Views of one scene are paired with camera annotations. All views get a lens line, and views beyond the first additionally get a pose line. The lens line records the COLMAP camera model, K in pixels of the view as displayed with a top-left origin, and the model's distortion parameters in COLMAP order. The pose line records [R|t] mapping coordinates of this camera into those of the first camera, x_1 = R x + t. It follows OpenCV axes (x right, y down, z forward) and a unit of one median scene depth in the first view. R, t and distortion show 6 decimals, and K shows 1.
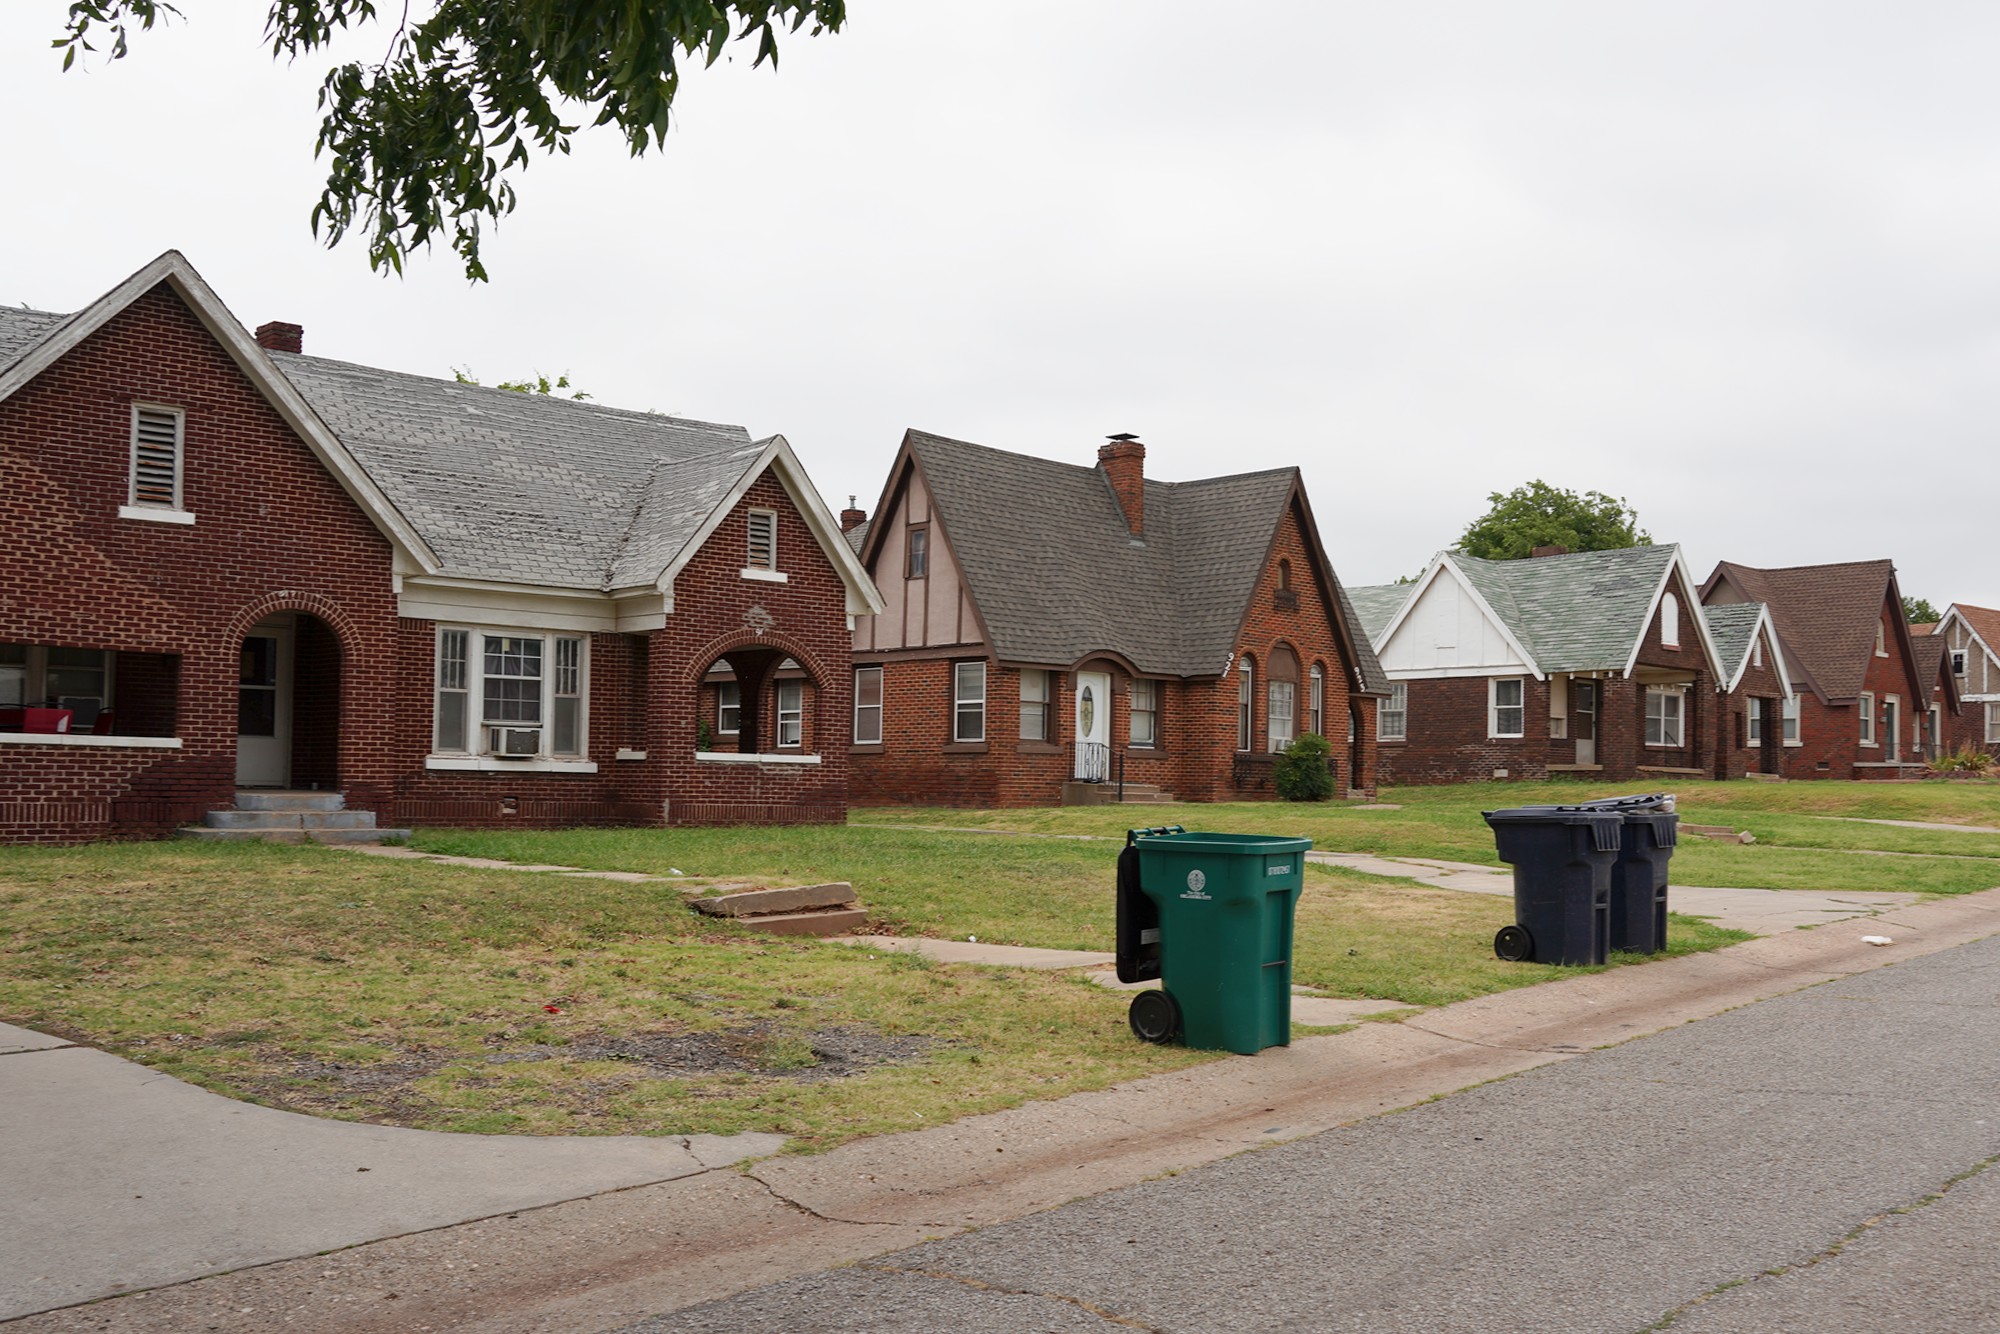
lens RADIAL K [[1809.9, 0, 998.5], [0, 1809.9, 706.2], [0, 0, 1]] dist [-0.001398, 0.020754]
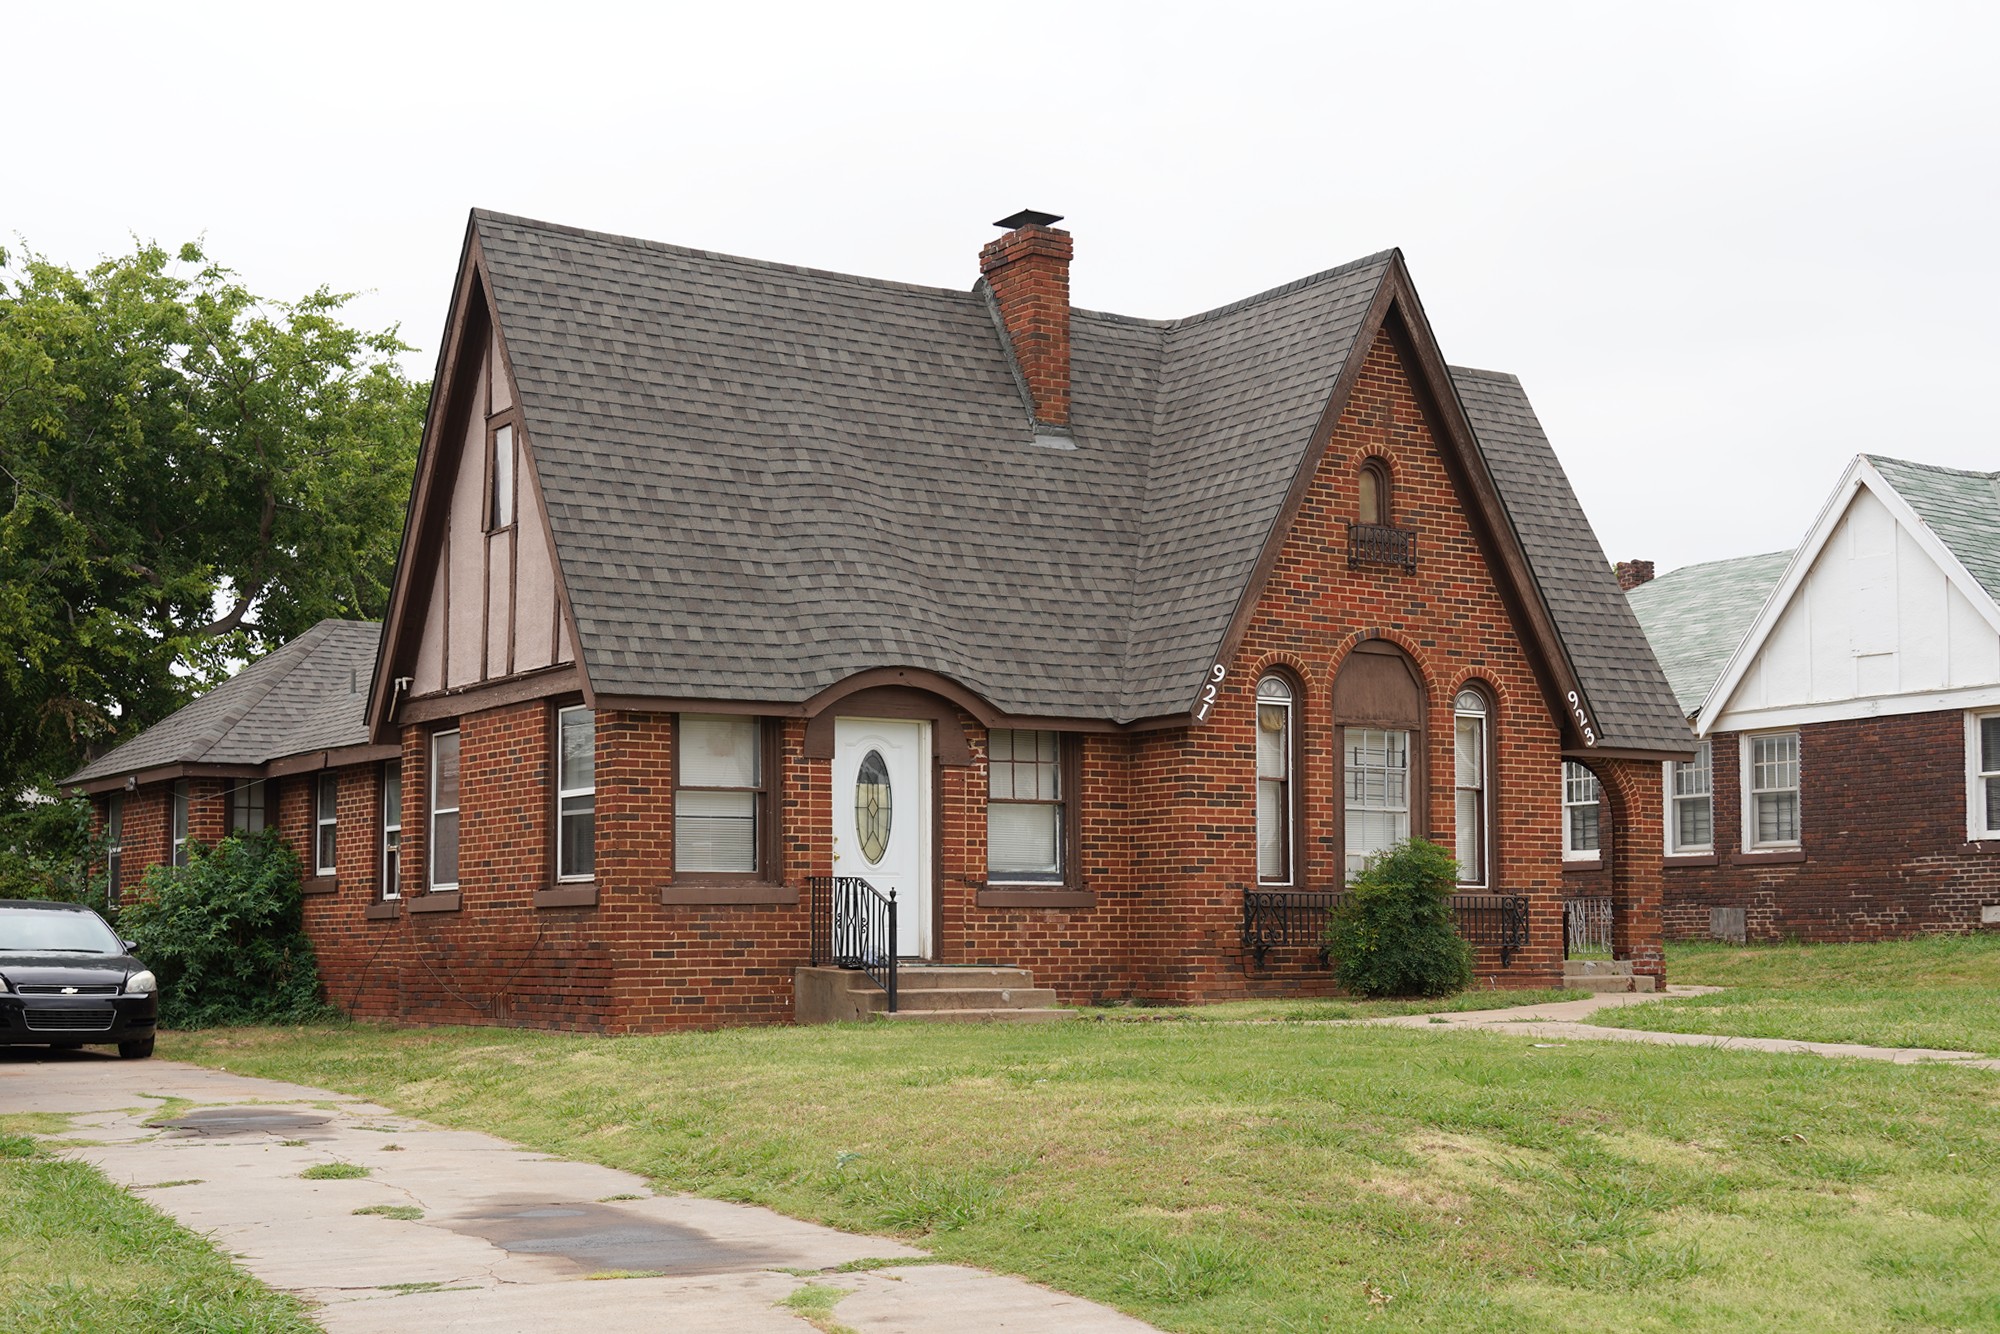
lens RADIAL K [[2432.6, 0, 1001.3], [0, 2432.6, 764.2], [0, 0, 1]] dist [0.006771, -0.001712]
pose [[0.975345, -0.035260, -0.217851, 0.177136], [0.029866, 0.999162, -0.028001, 0.008605], [0.218656, 0.020804, 0.975580, 0.351627]]
